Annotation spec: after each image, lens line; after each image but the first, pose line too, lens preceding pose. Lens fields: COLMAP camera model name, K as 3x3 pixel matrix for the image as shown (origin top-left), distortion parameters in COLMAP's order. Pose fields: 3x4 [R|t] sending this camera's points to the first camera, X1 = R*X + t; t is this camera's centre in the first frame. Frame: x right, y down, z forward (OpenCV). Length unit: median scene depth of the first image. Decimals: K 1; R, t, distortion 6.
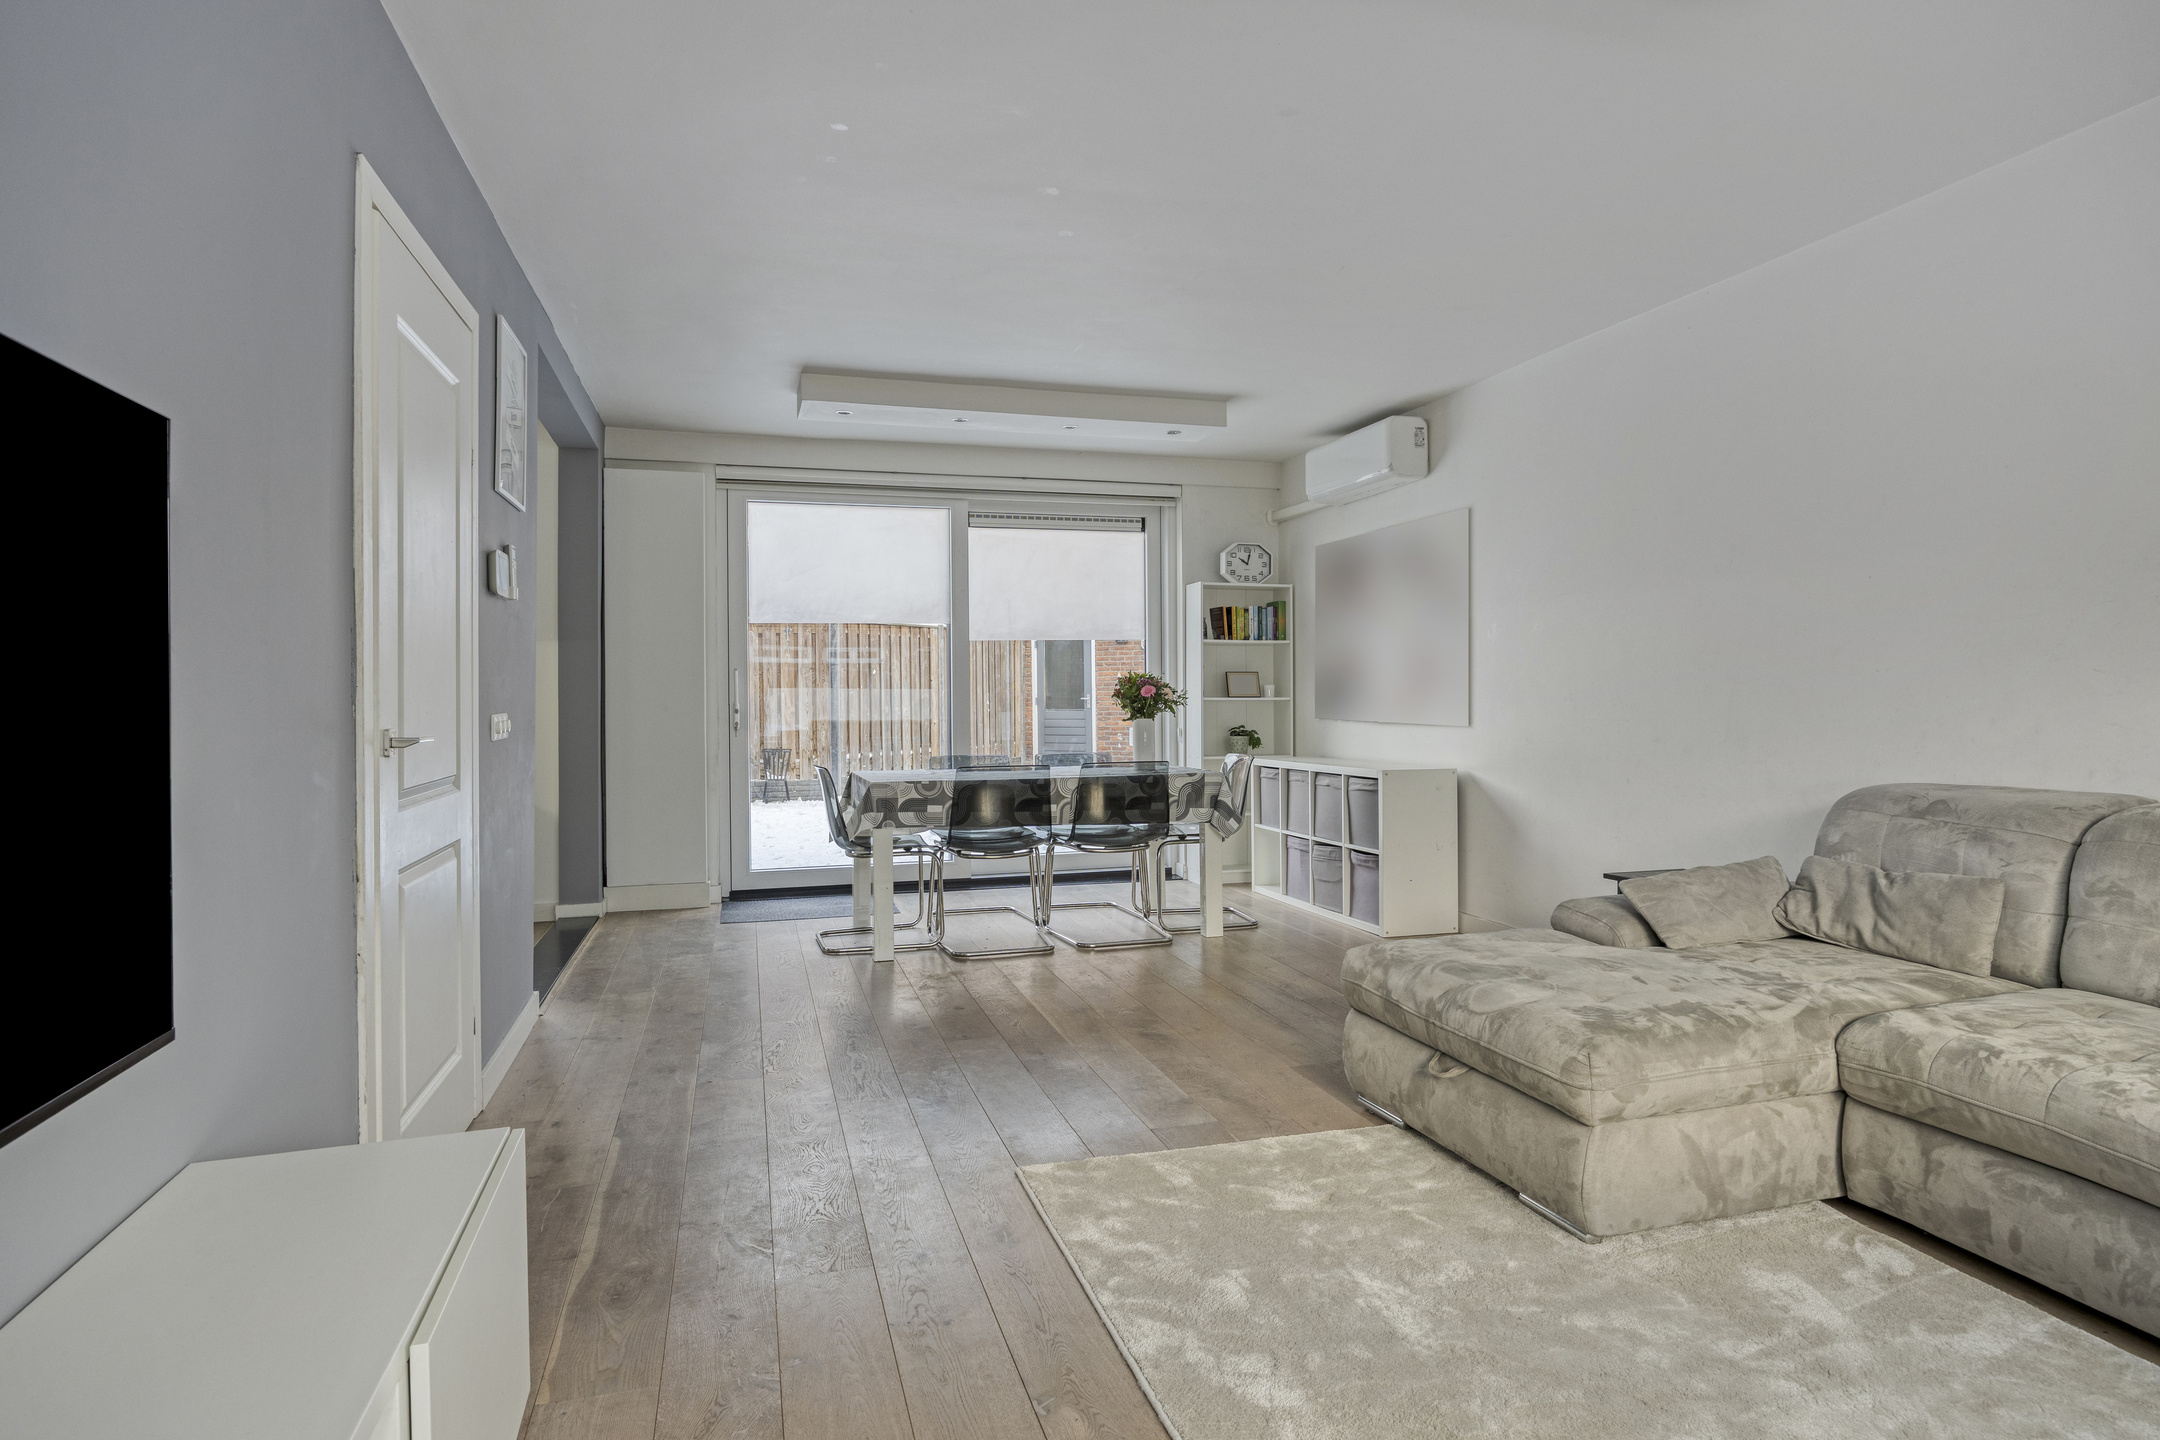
lens RADIAL K [[1206.6, 0, 1088.0], [0, 1206.6, 703.3], [0, 0, 1]] dist [-0.000418, -0.002041]
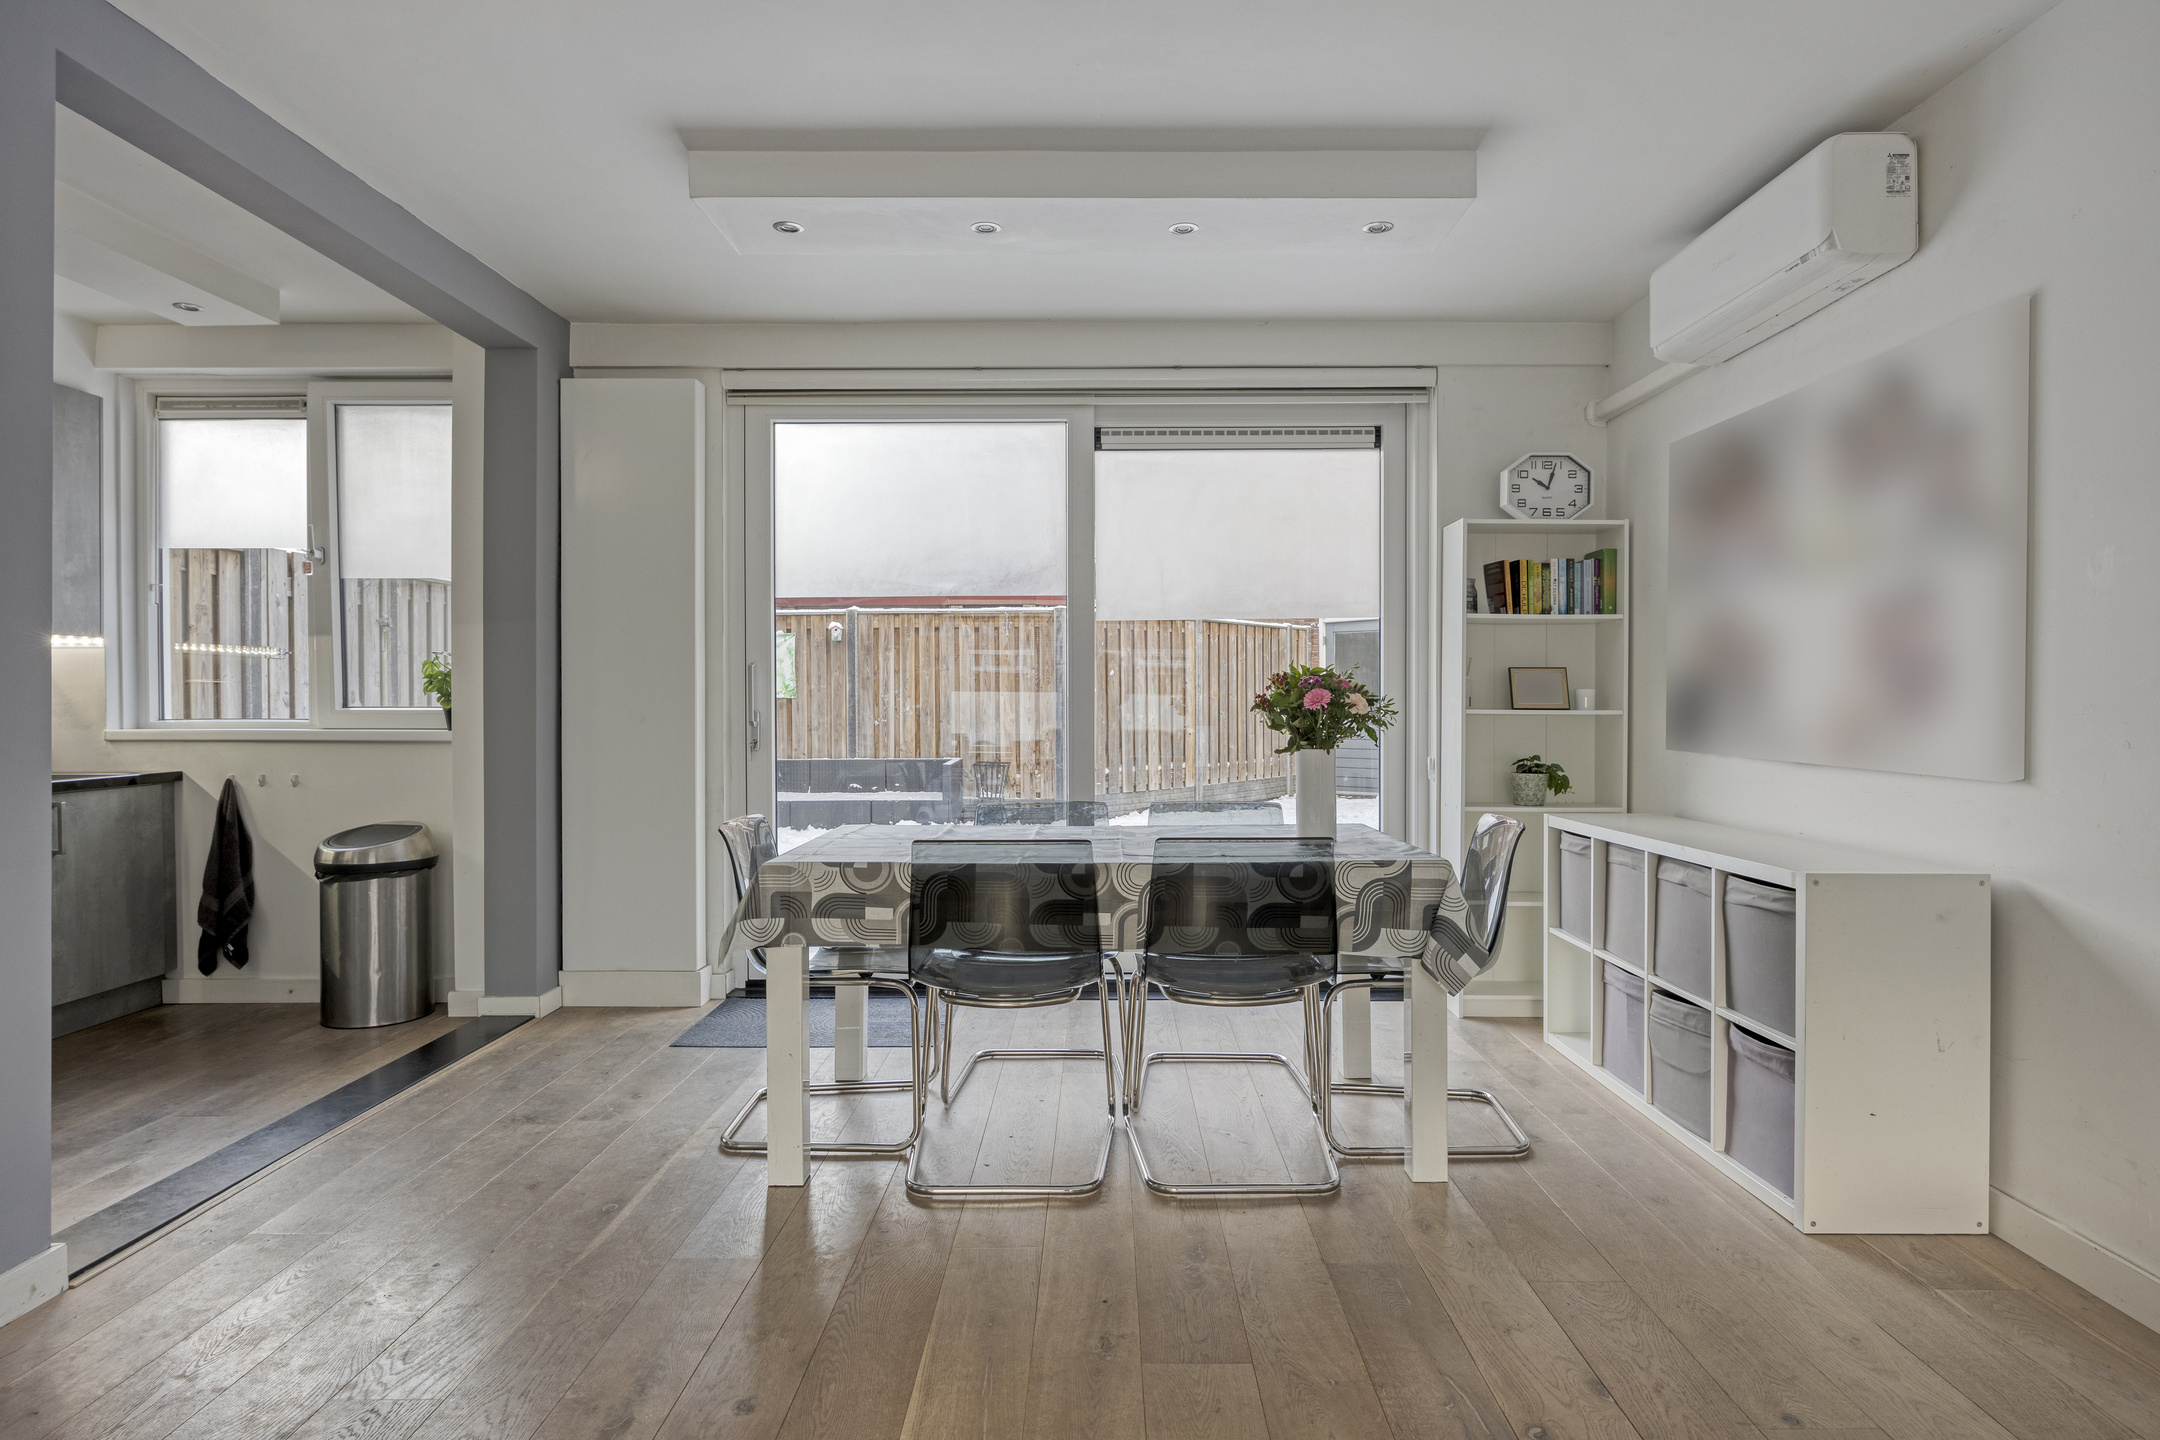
lens RADIAL K [[1206.6, 0, 1081.2], [0, 1206.6, 716.9], [0, 0, 1]] dist [-0.000418, -0.002041]
pose [[0.959504, 0.009752, -0.281527, 0.094772], [-0.007553, 0.999932, 0.008897, -0.005698], [0.281594, -0.006410, 0.959512, 0.425299]]
